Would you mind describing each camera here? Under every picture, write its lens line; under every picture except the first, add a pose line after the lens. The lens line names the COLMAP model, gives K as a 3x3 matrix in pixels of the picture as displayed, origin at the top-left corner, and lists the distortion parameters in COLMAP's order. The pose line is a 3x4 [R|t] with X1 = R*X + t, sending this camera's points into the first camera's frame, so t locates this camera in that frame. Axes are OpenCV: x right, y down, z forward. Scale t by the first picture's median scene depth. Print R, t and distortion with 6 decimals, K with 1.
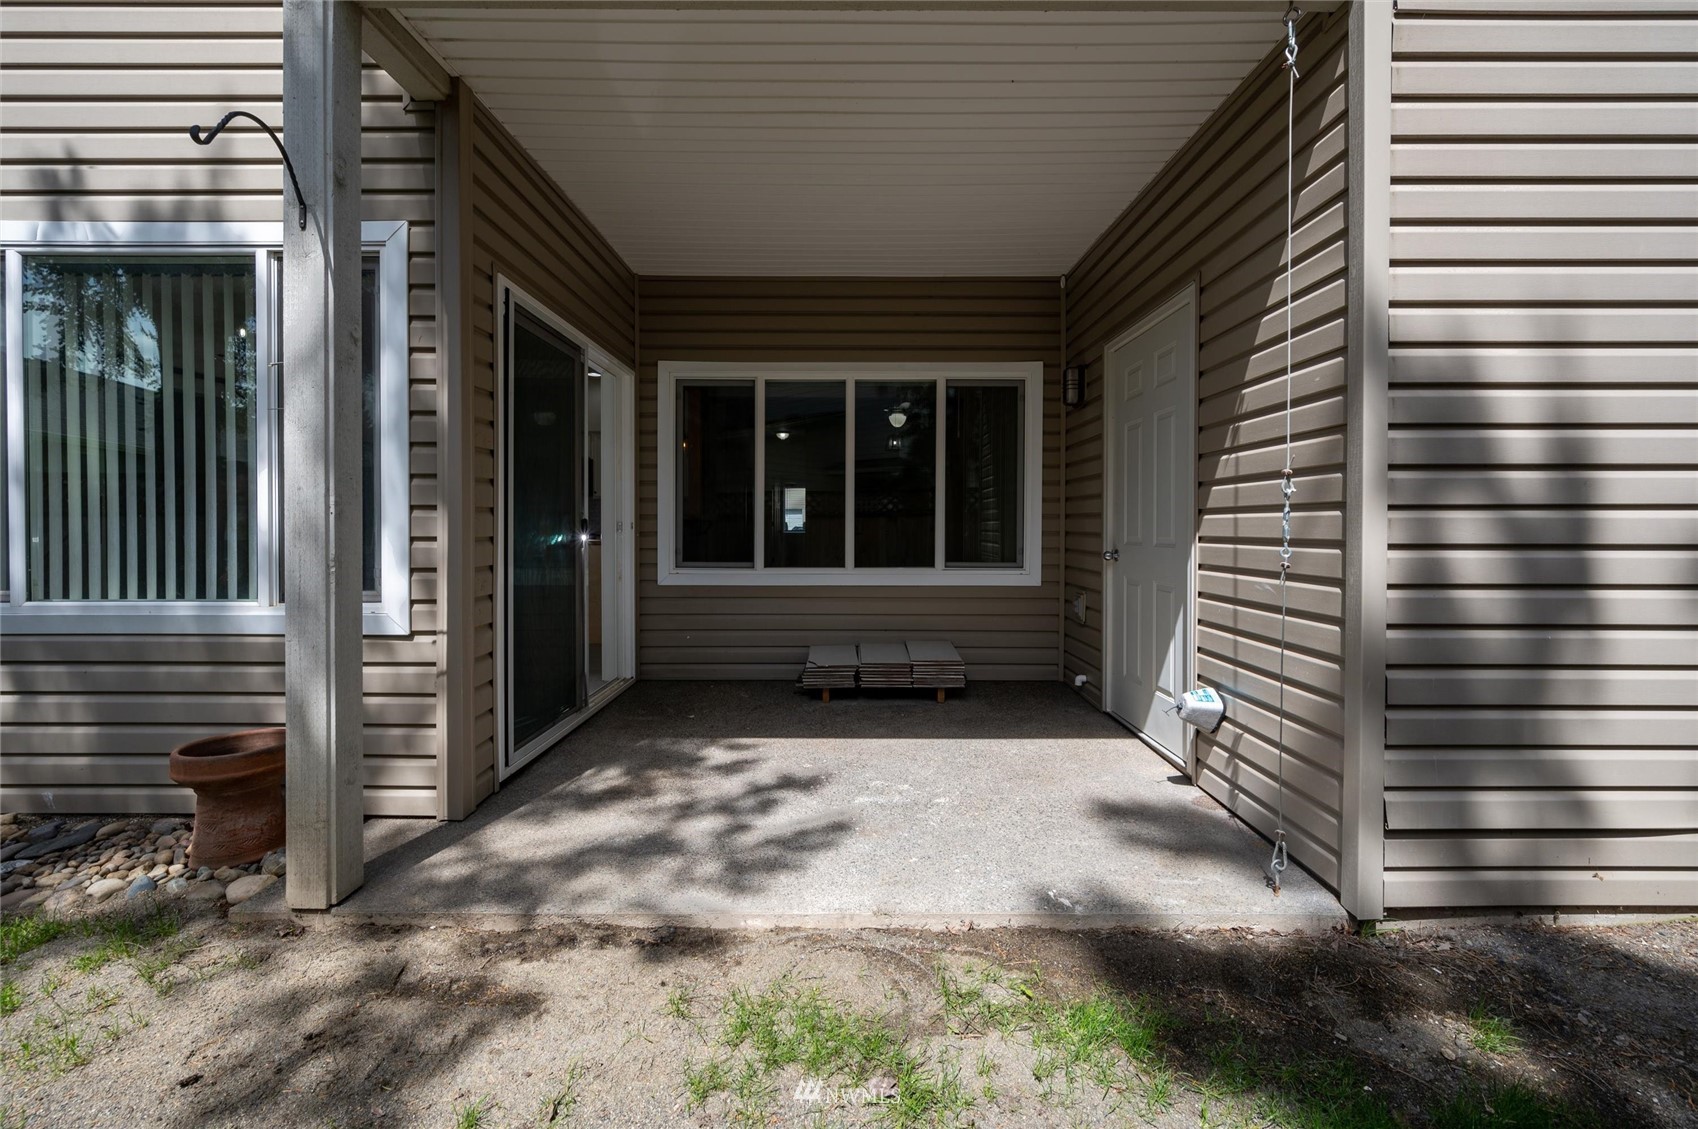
lens RADIAL K [[667.1, 0, 848.5], [0, 667.1, 545.3], [0, 0, 1]] dist [-0.001556, -0.000193]
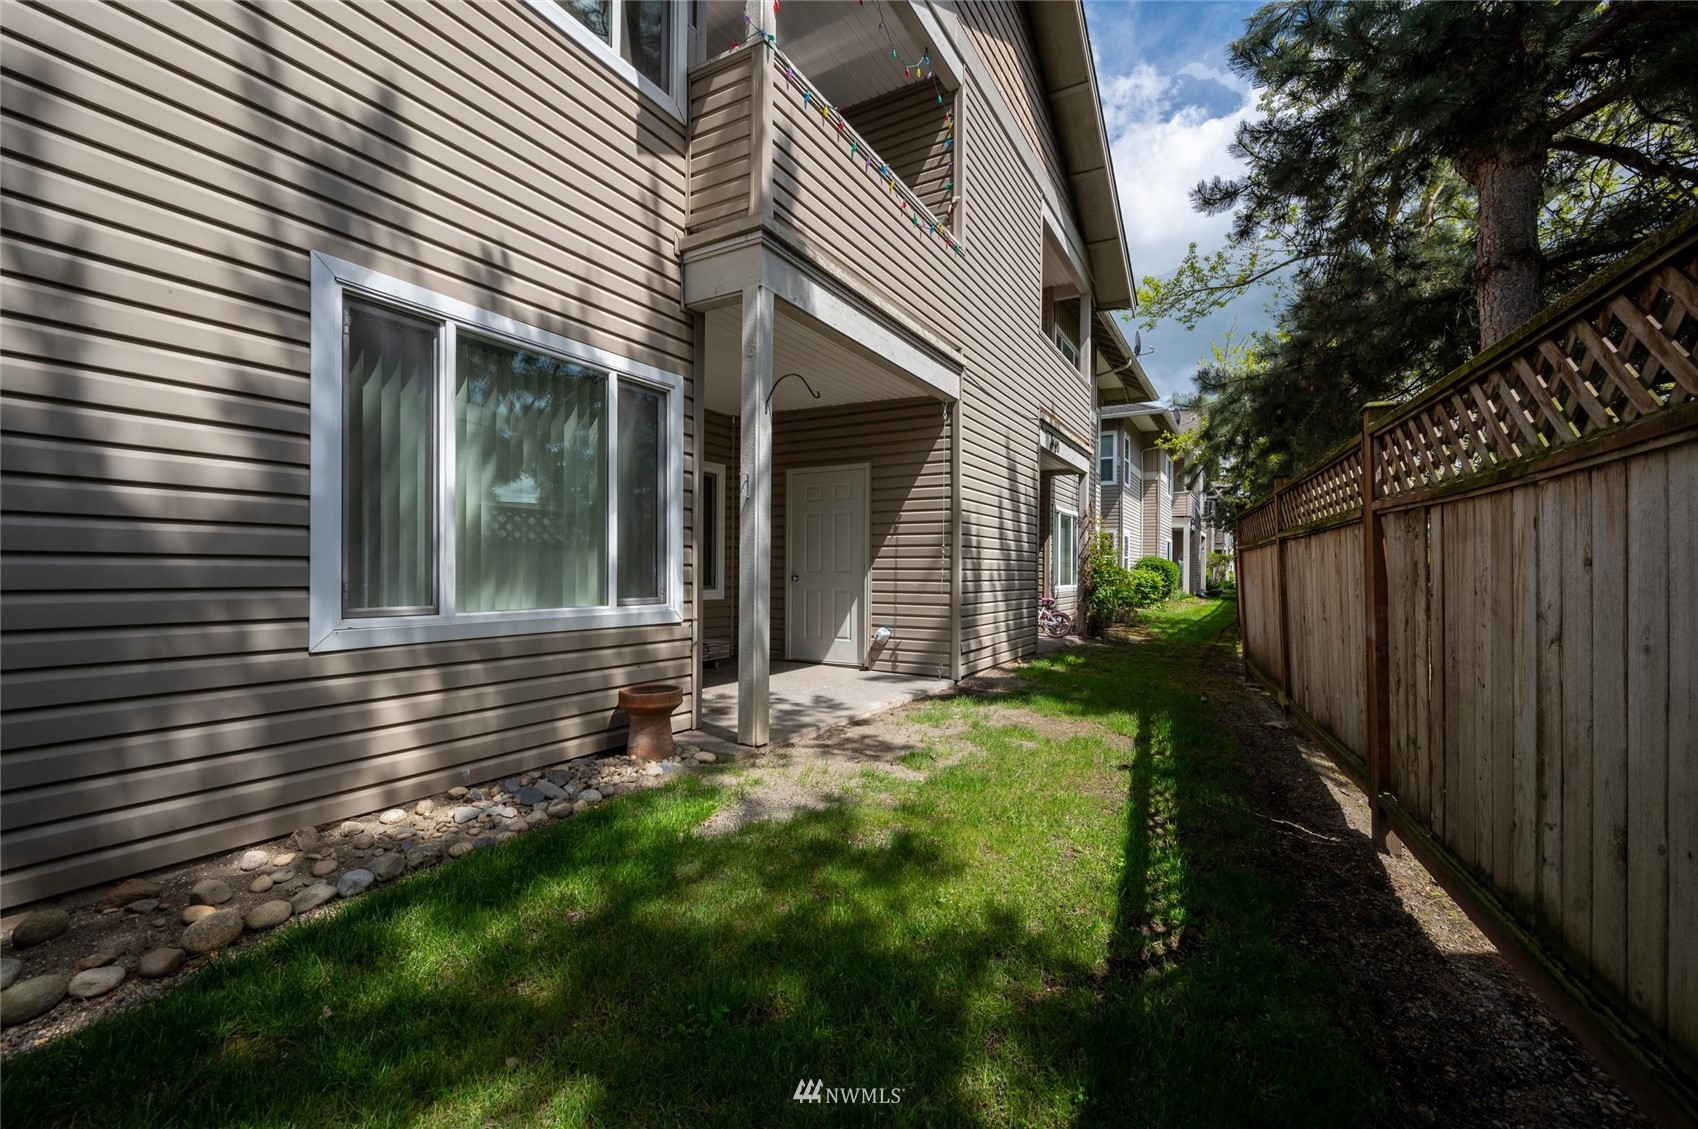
lens RADIAL K [[680.2, 0, 849.3], [0, 680.2, 571.4], [0, 0, 1]] dist [0.000155, 0.000438]
pose [[0.519175, 0.002207, 0.854665, -1.915352], [0.000900, 0.999995, -0.003129, 0.012256], [-0.854667, 0.002394, 0.519170, -0.252854]]
